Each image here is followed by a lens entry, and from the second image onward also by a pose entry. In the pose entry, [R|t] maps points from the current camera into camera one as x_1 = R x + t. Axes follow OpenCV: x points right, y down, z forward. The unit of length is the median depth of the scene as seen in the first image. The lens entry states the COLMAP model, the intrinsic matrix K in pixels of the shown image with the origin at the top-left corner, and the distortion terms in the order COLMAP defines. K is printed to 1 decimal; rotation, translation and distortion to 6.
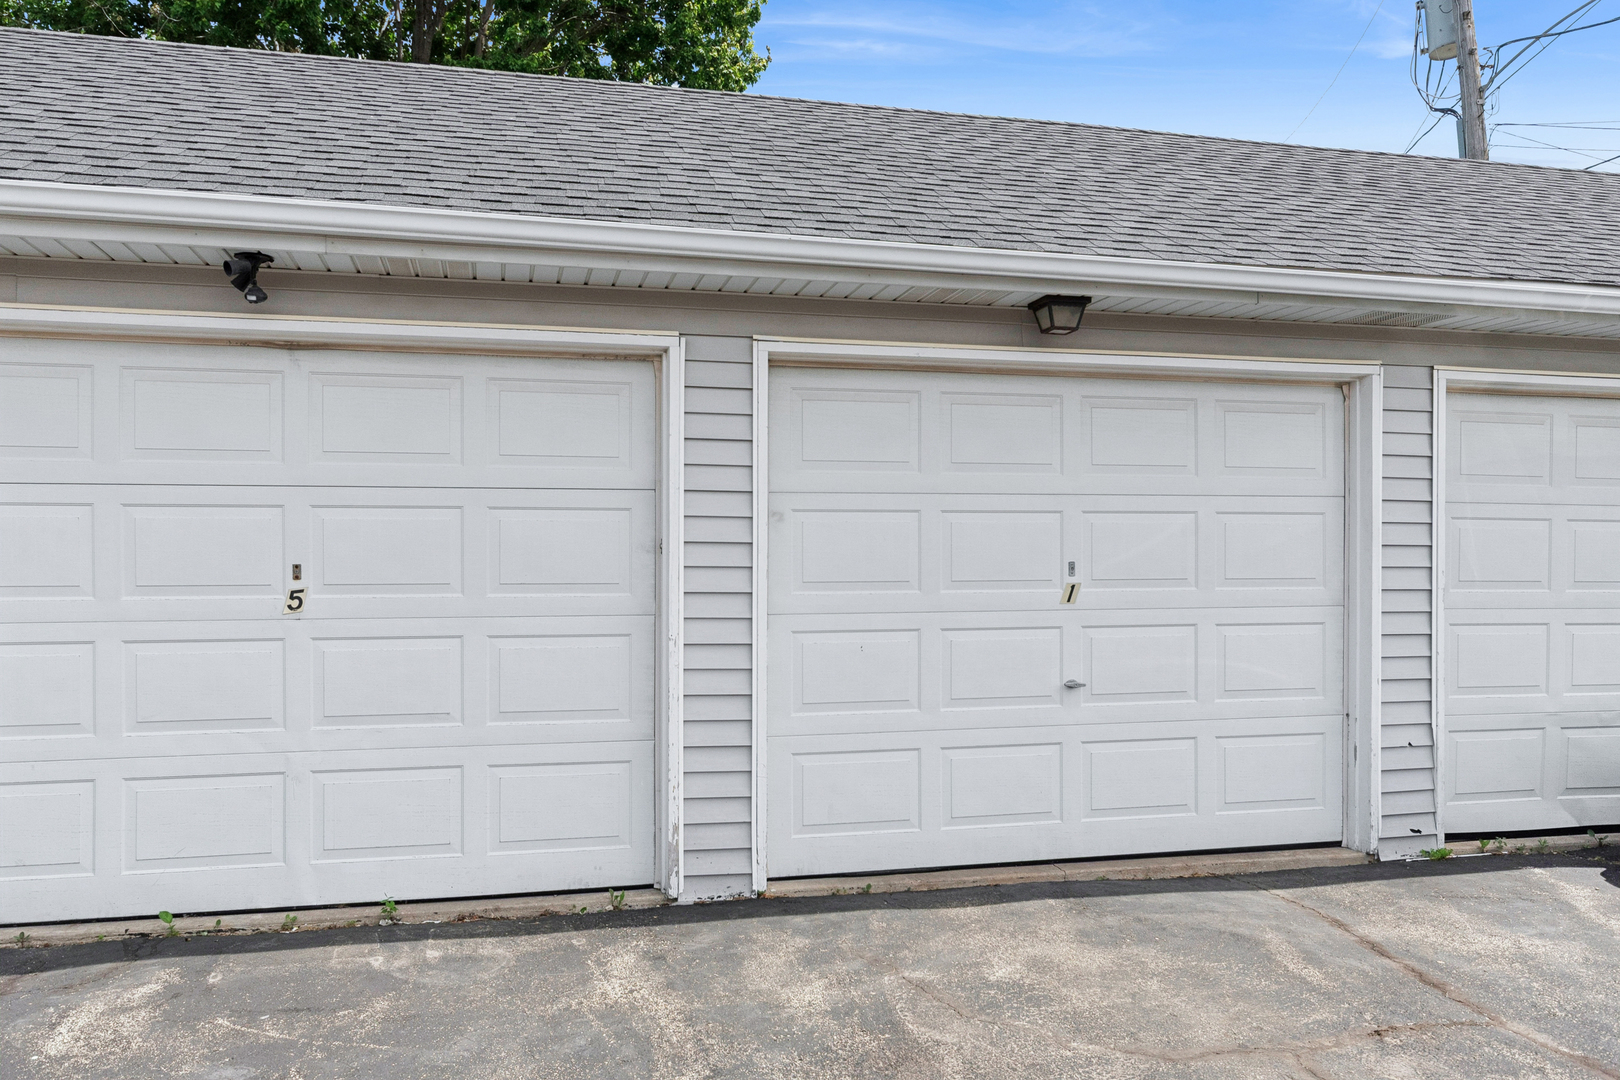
lens RADIAL K [[1261.2, 0, 810.0], [0, 1261.2, 540.0], [0, 0, 1]] dist [-0.002470, -0.001437]
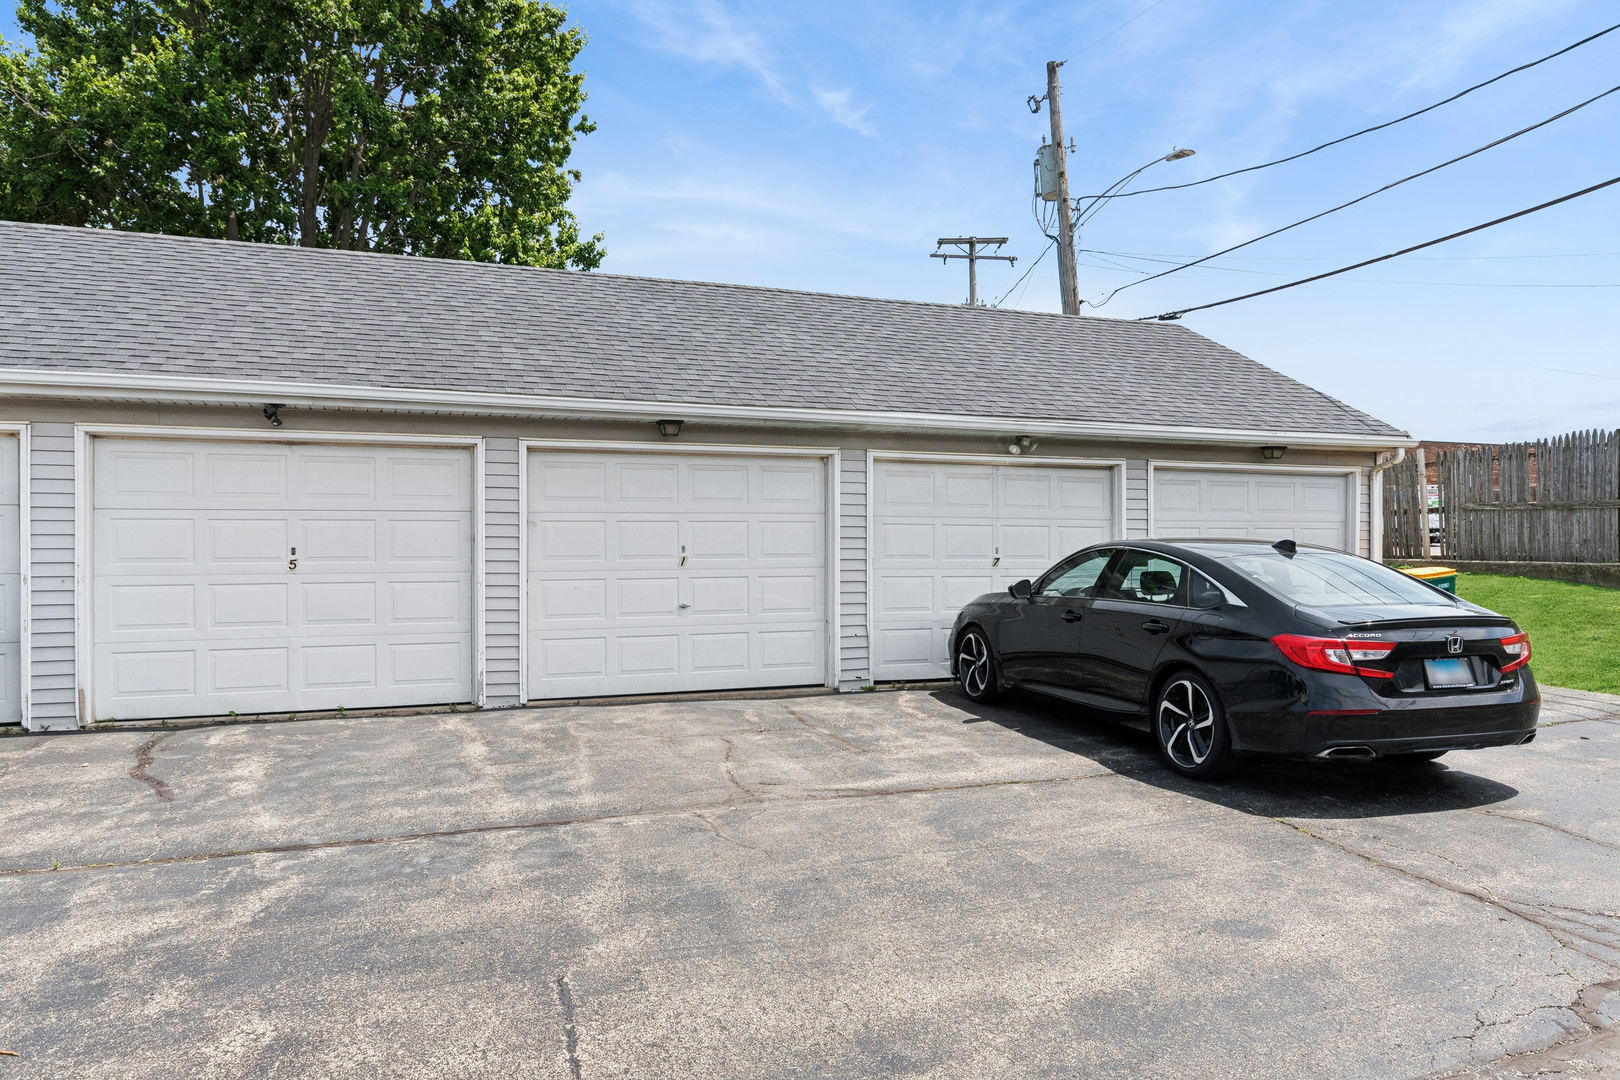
lens RADIAL K [[1143.8, 0, 807.4], [0, 1143.8, 544.2], [0, 0, 1]] dist [0.000639, 0.001723]
pose [[0.991405, -0.002523, 0.130808, 0.174965], [0.001205, 0.999948, 0.010149, -0.004144], [-0.130826, -0.009904, 0.991356, -0.915032]]
